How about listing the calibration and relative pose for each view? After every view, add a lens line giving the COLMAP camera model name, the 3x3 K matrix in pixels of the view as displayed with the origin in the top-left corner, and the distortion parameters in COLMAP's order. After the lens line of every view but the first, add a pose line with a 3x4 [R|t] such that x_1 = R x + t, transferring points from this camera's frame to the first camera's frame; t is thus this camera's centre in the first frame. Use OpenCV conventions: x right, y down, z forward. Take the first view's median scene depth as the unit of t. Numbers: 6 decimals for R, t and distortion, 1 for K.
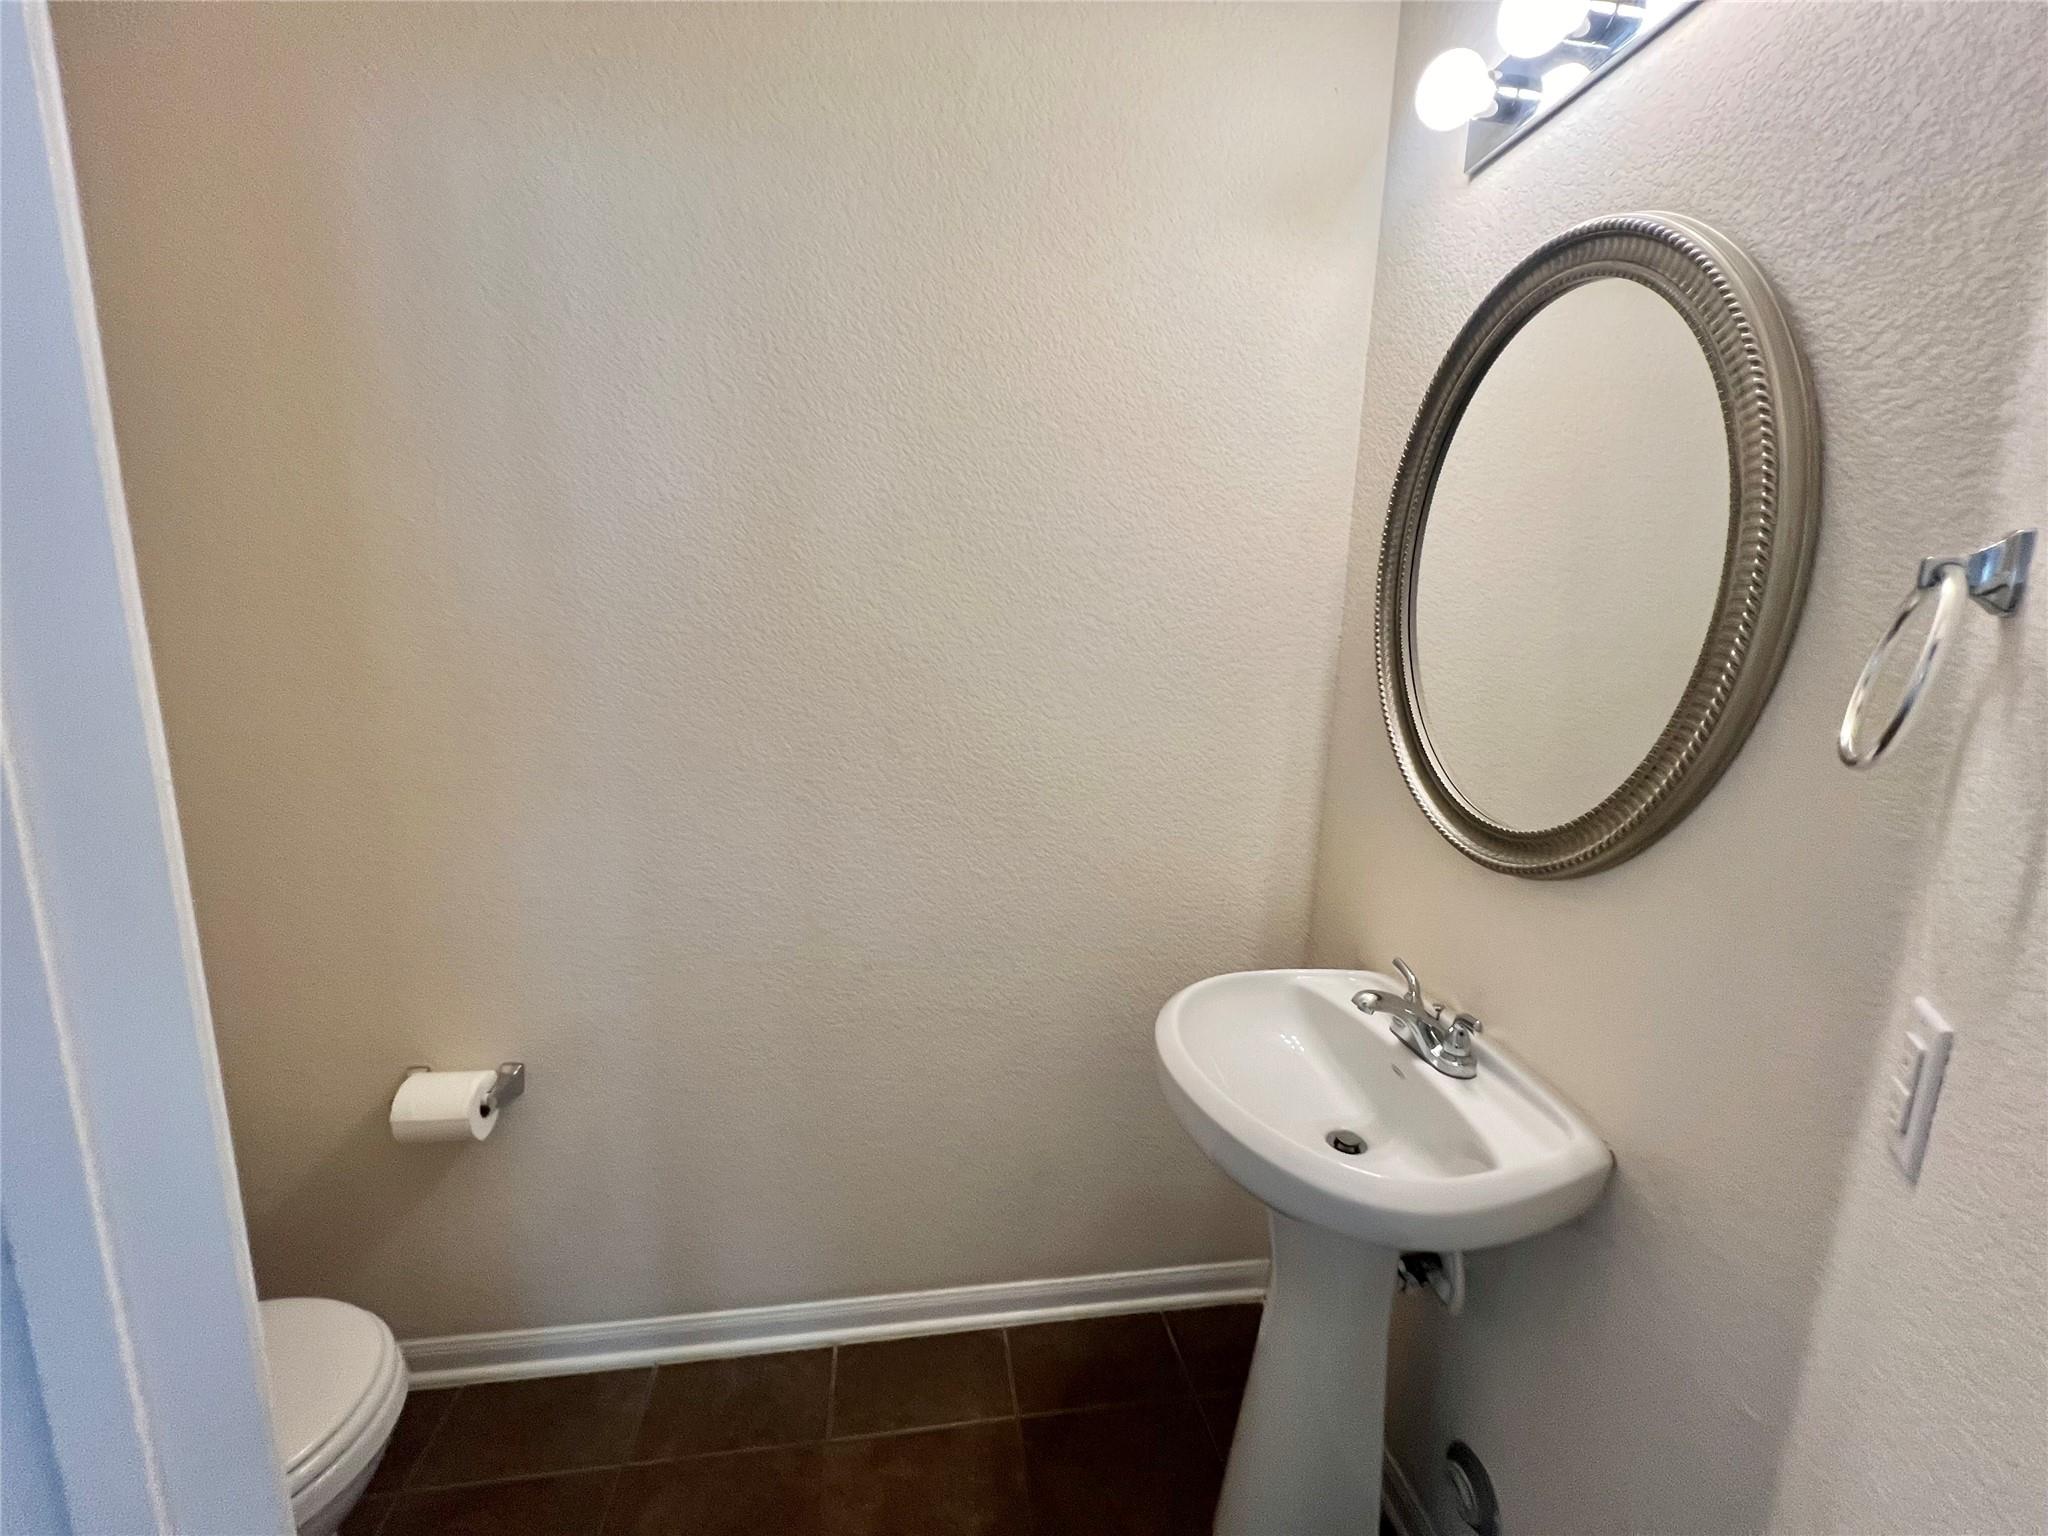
lens RADIAL K [[820.2, 0, 1018.8], [0, 820.2, 771.2], [0, 0, 1]] dist [-0.001188, 0.000000]
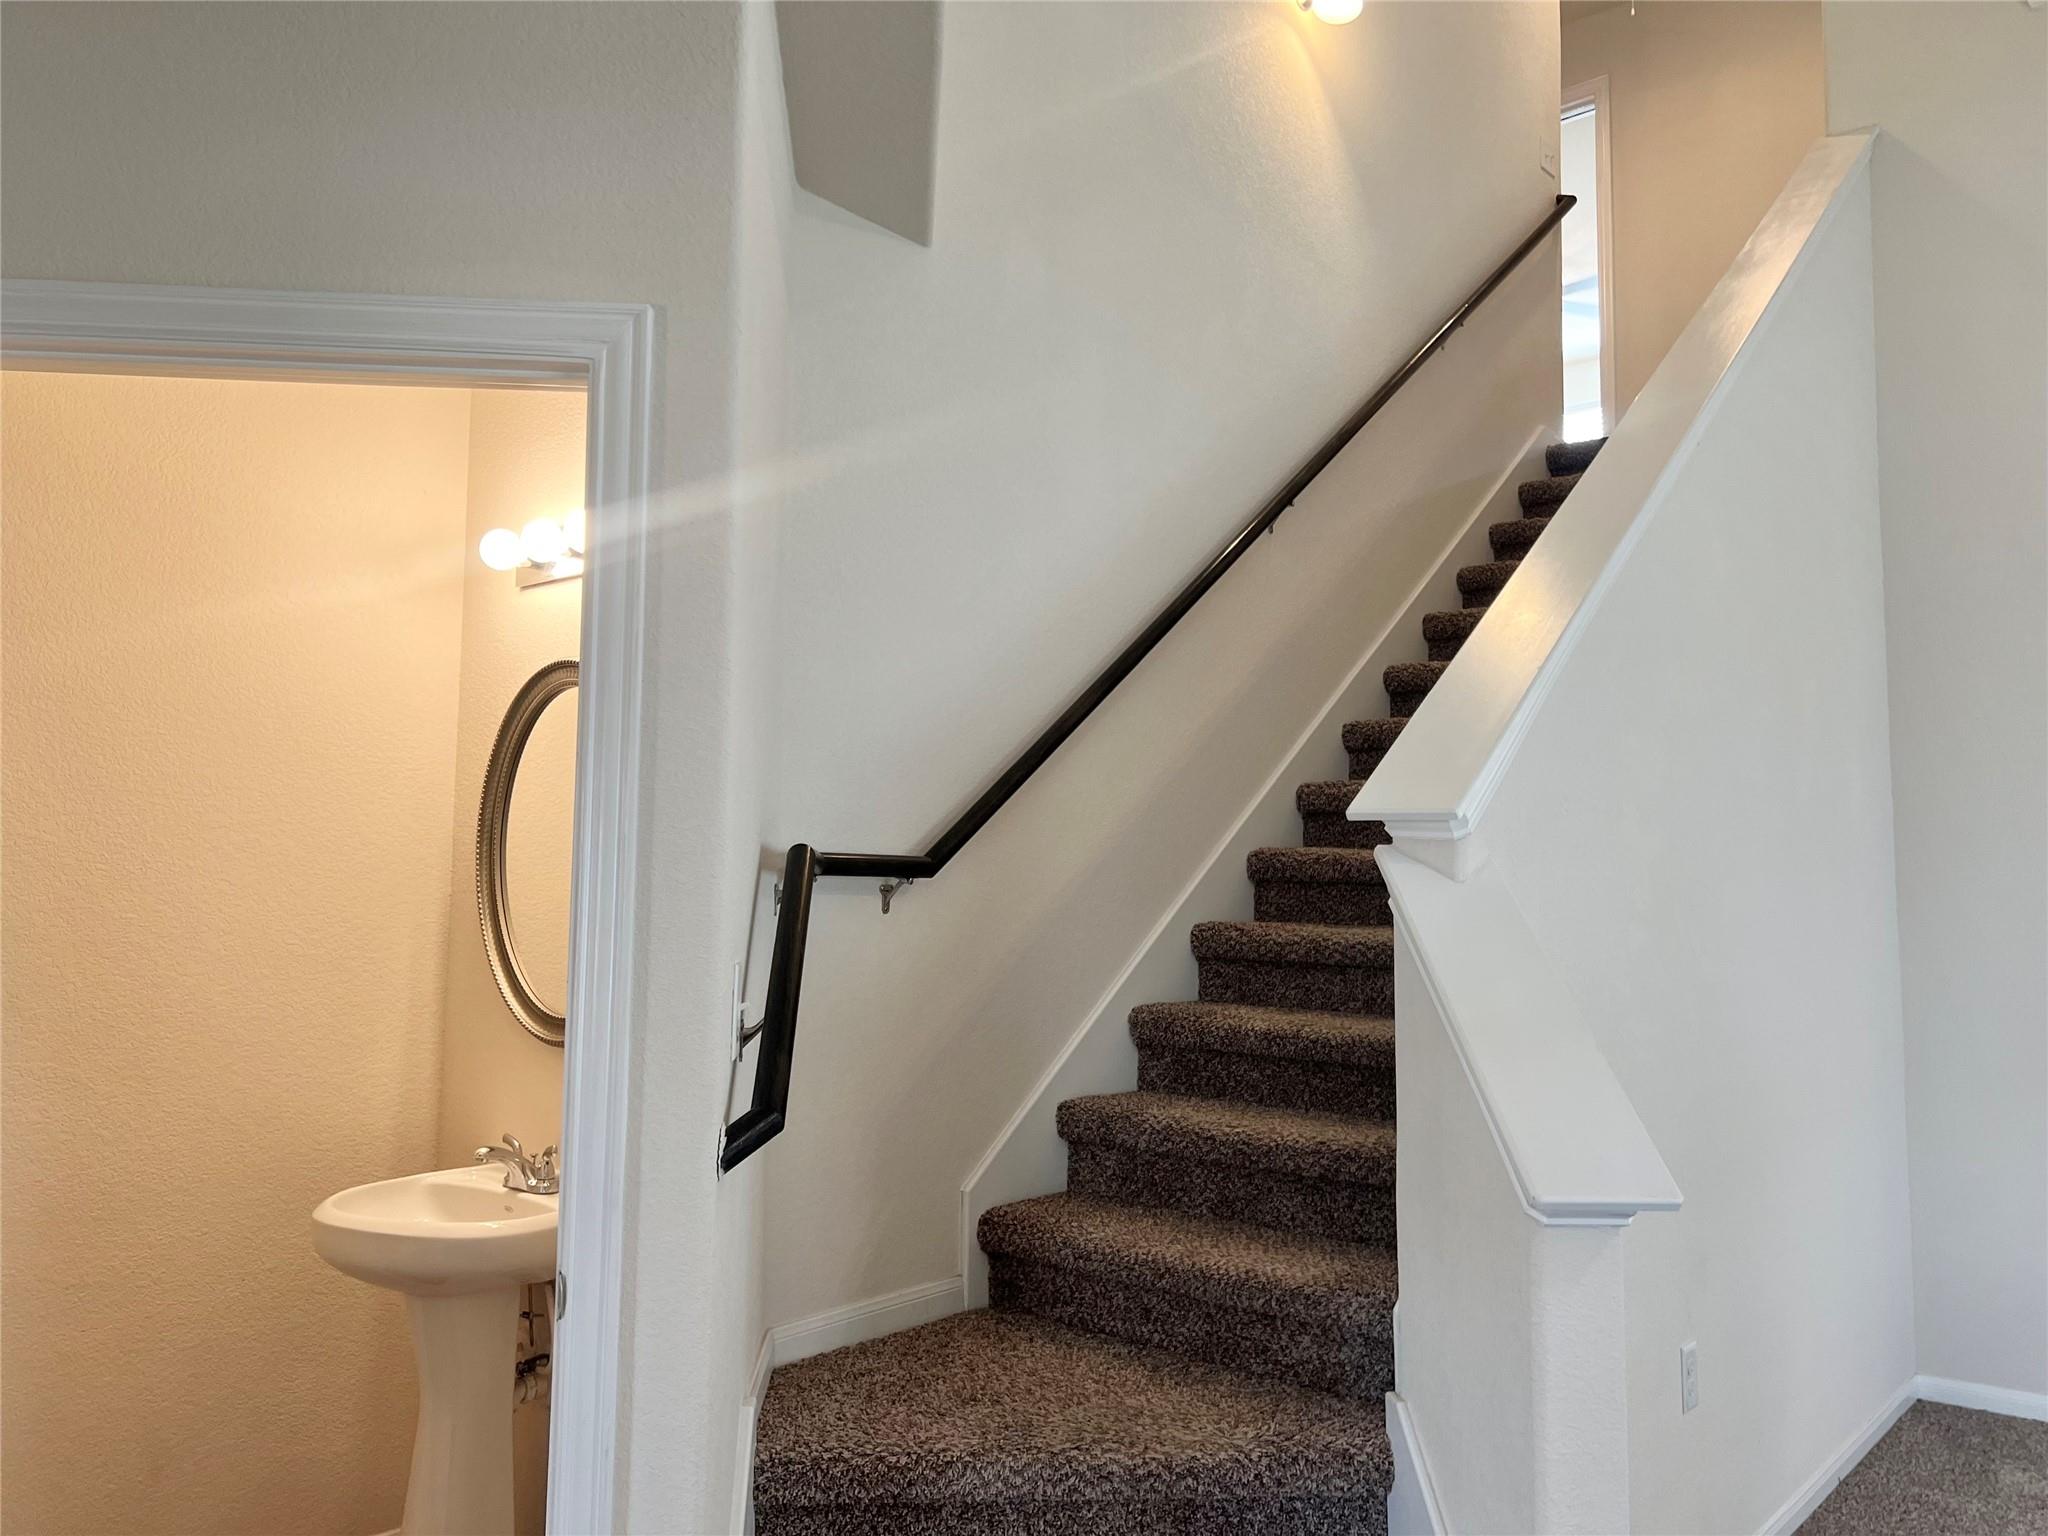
lens RADIAL K [[1538.6, 0, 1022.7], [0, 1538.6, 754.7], [0, 0, 1]] dist [0.067099, -0.068782]
pose [[0.755176, 0.038556, 0.654388, -0.536922], [0.130109, 0.969592, -0.207275, 0.248375], [-0.642481, 0.241671, 0.727196, -1.416480]]
